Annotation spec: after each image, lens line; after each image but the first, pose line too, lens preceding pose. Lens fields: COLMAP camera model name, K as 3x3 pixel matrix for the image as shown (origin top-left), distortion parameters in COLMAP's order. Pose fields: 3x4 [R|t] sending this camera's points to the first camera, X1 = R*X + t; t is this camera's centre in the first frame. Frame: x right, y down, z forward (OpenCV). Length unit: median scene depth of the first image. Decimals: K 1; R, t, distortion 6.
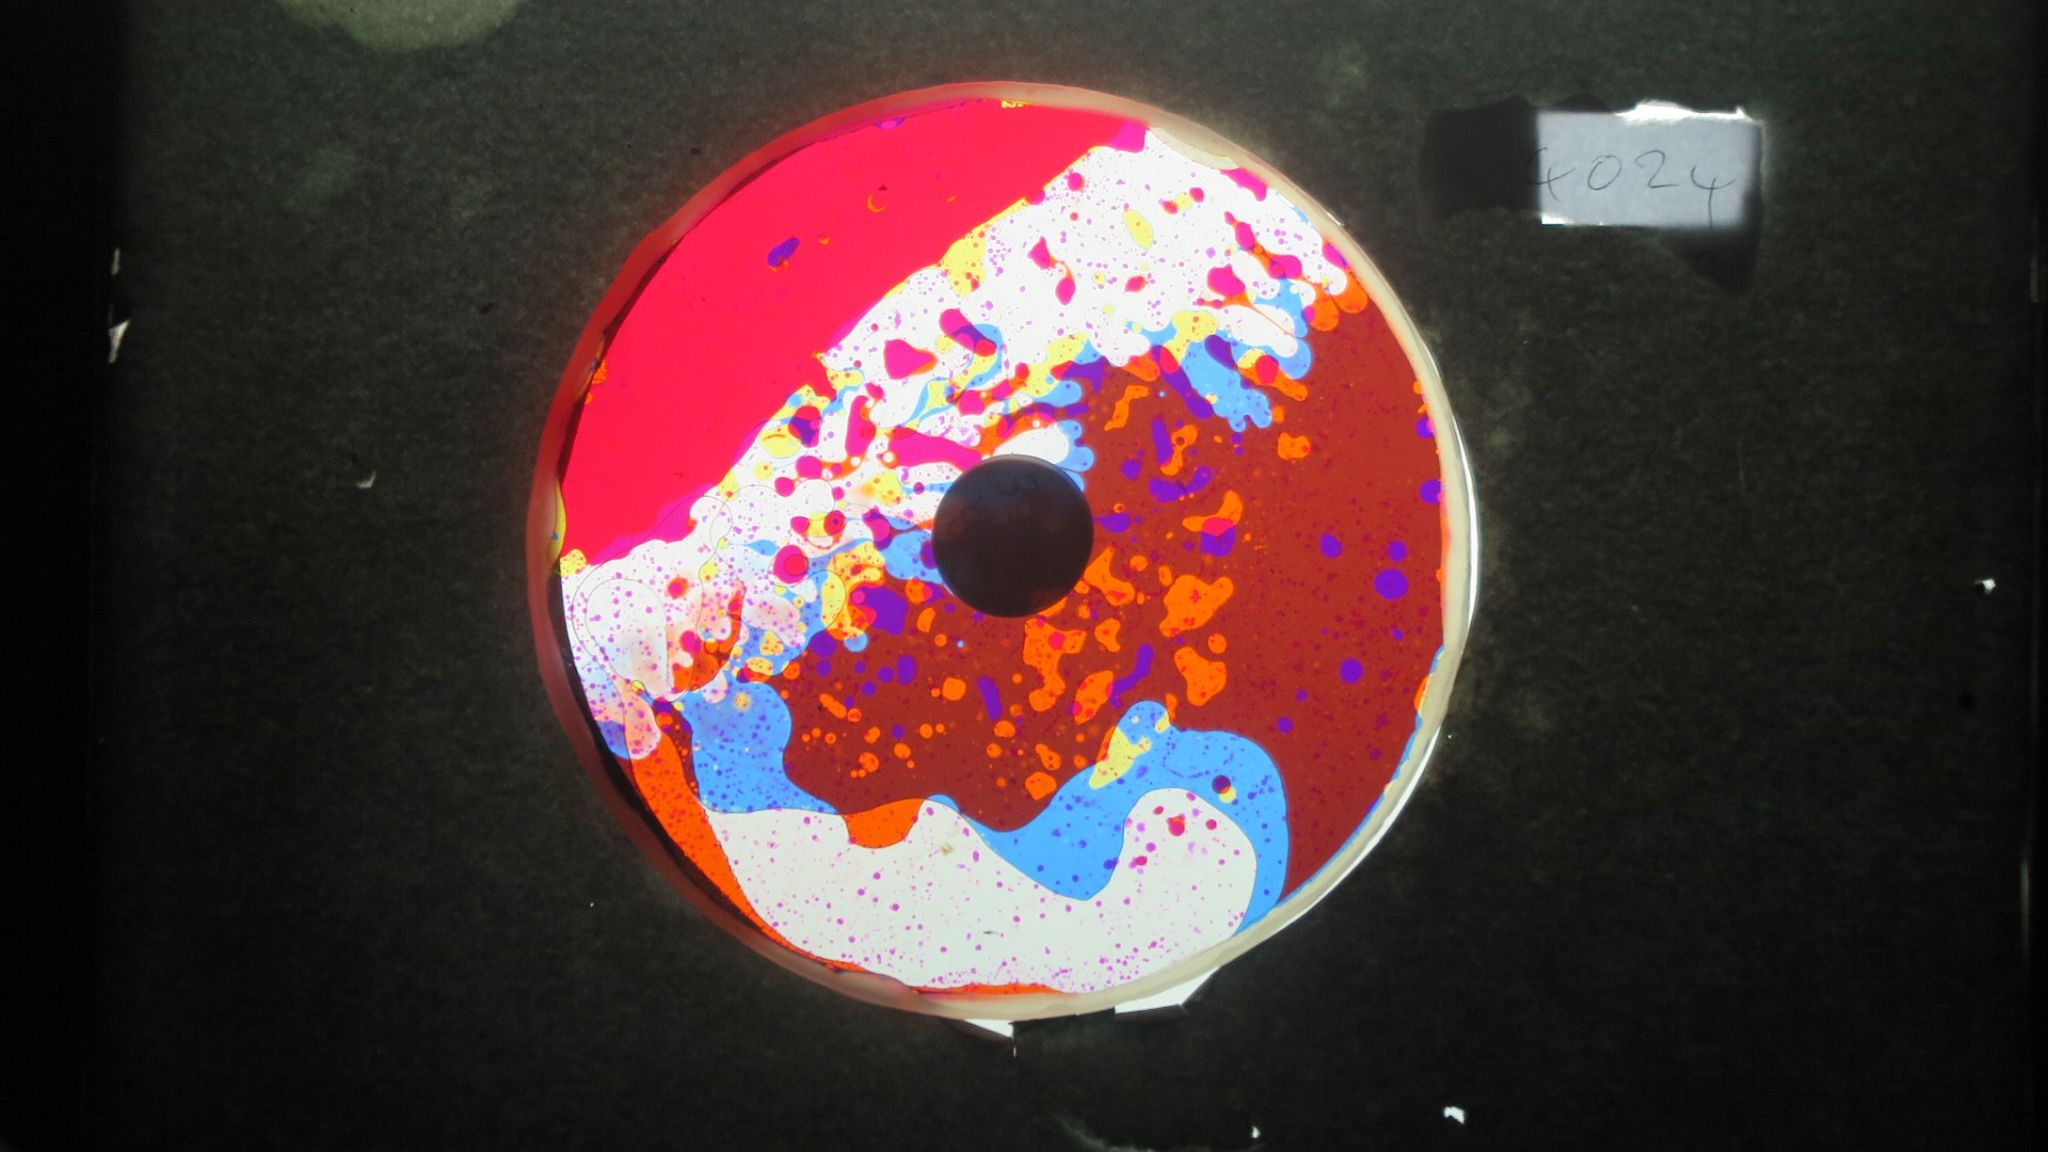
lens RADIAL K [[7466.2, 0, 1060.6], [0, 7466.2, 577.2], [0, 0, 1]] dist [-0.077342, -1.673063]
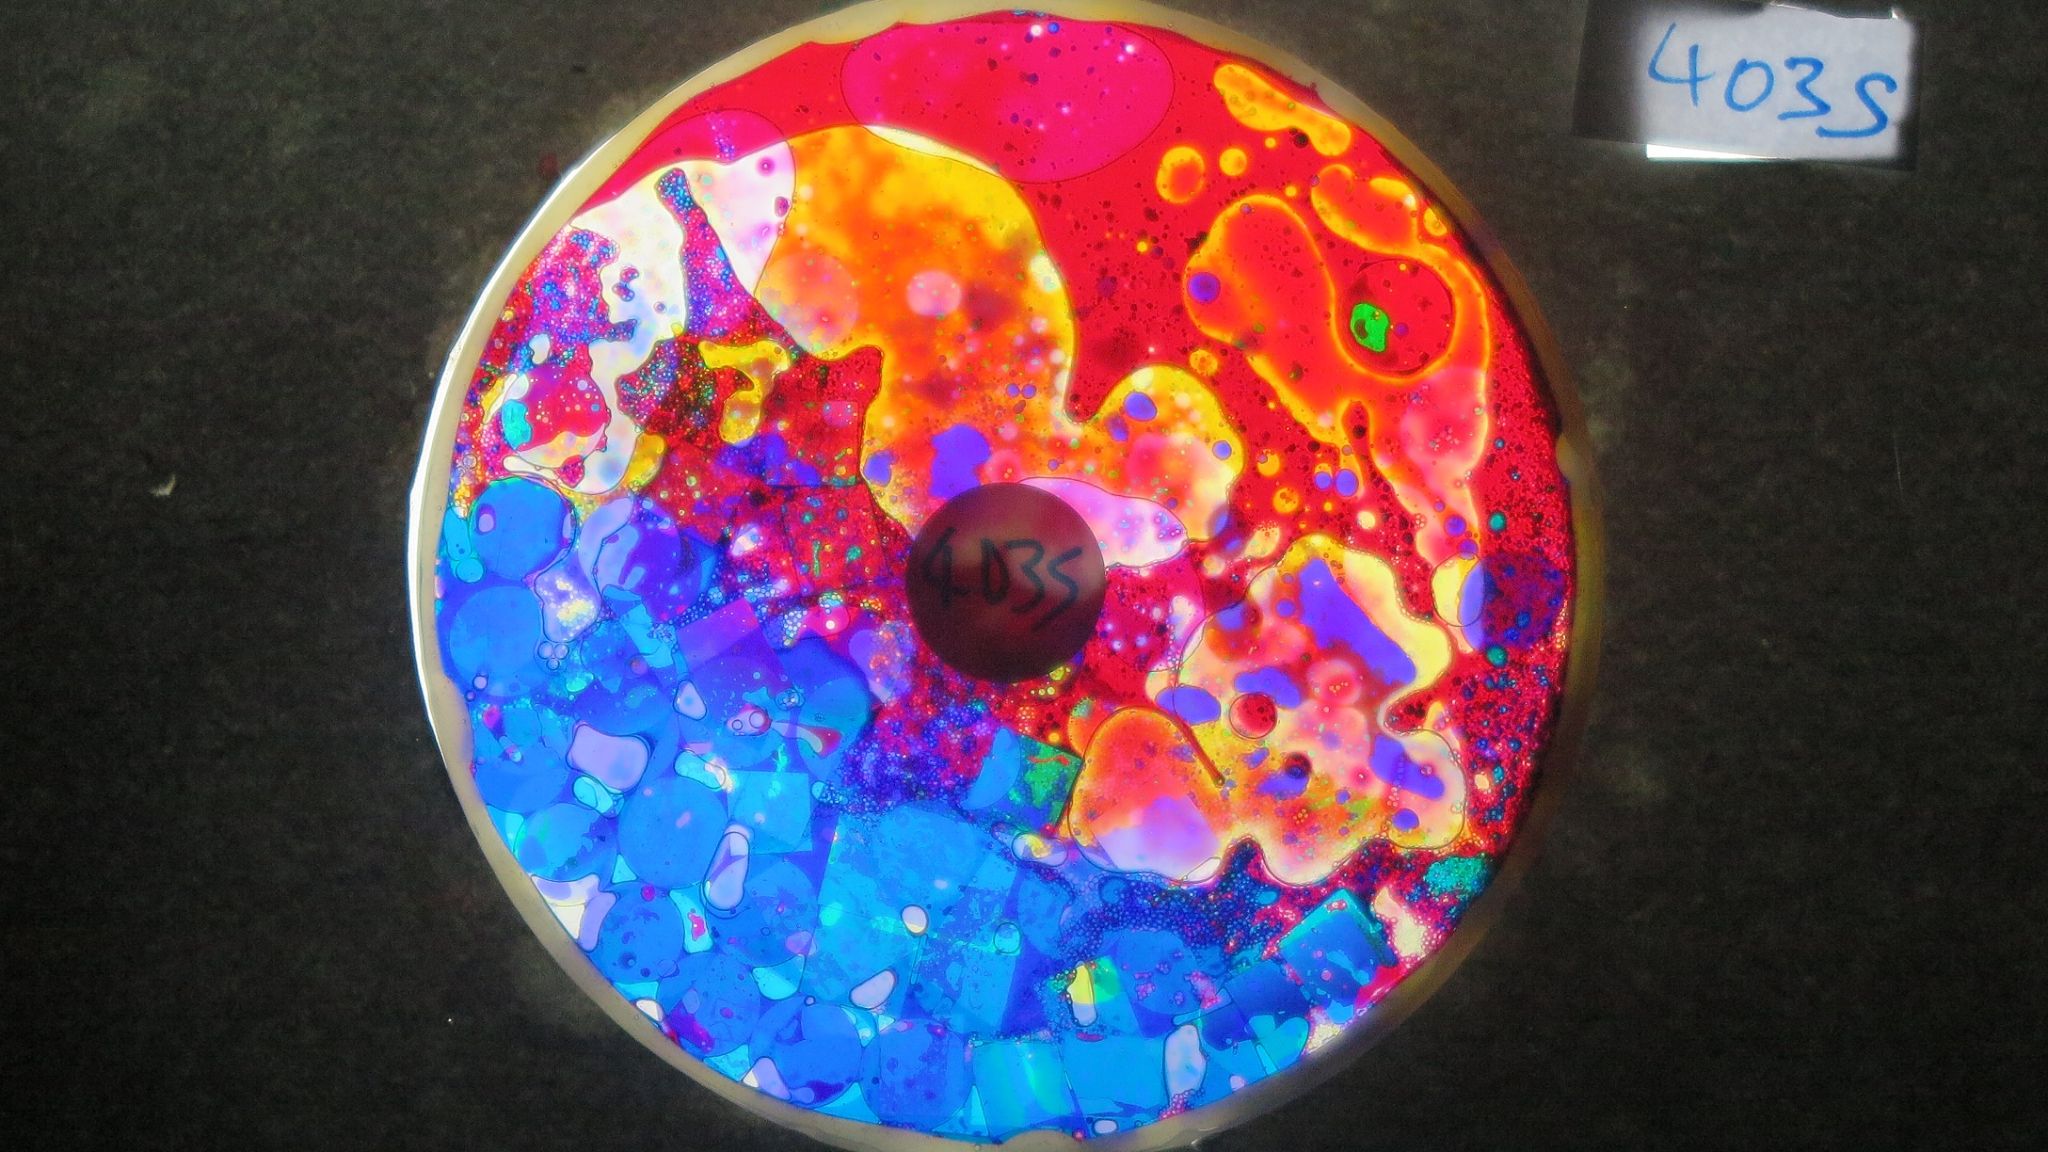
lens RADIAL K [[7708.1, 0, 1024.0], [0, 7708.1, 576.0], [0, 0, 1]] dist [-0.062647, -1.656625]
pose [[0.999993, -0.002867, -0.002532, 0.000384], [0.002859, 0.999992, -0.002958, -0.000728], [0.002540, 0.002951, 0.999992, 0.181919]]
